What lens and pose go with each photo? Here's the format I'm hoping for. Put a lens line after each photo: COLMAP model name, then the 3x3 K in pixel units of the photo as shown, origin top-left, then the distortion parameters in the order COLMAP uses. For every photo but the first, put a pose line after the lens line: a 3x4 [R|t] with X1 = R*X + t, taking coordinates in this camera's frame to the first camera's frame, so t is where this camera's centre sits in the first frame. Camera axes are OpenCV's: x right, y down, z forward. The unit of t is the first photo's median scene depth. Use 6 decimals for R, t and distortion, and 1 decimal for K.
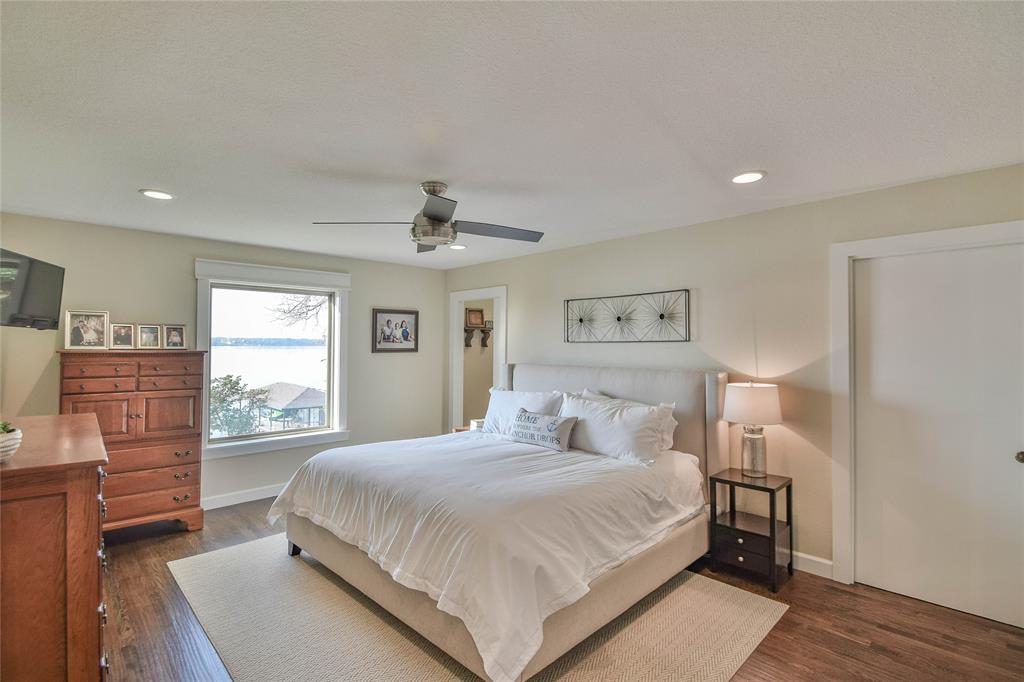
lens RADIAL K [[488.7, 0, 509.9], [0, 488.7, 339.8], [0, 0, 1]] dist [-0.013445, -0.004518]
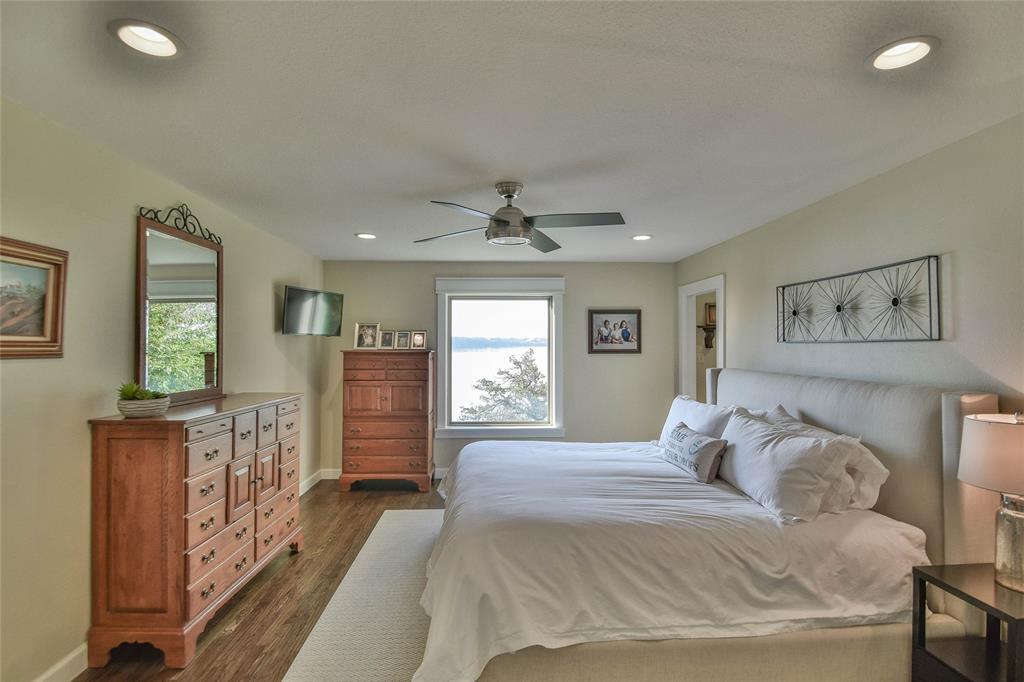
lens RADIAL K [[488.7, 0, 510.2], [0, 488.7, 338.9], [0, 0, 1]] dist [-0.013445, -0.004518]
pose [[0.742345, -0.010232, -0.669940, 0.399630], [0.009401, 0.999944, -0.004855, -0.000842], [0.669952, -0.002694, 0.742400, 0.208878]]
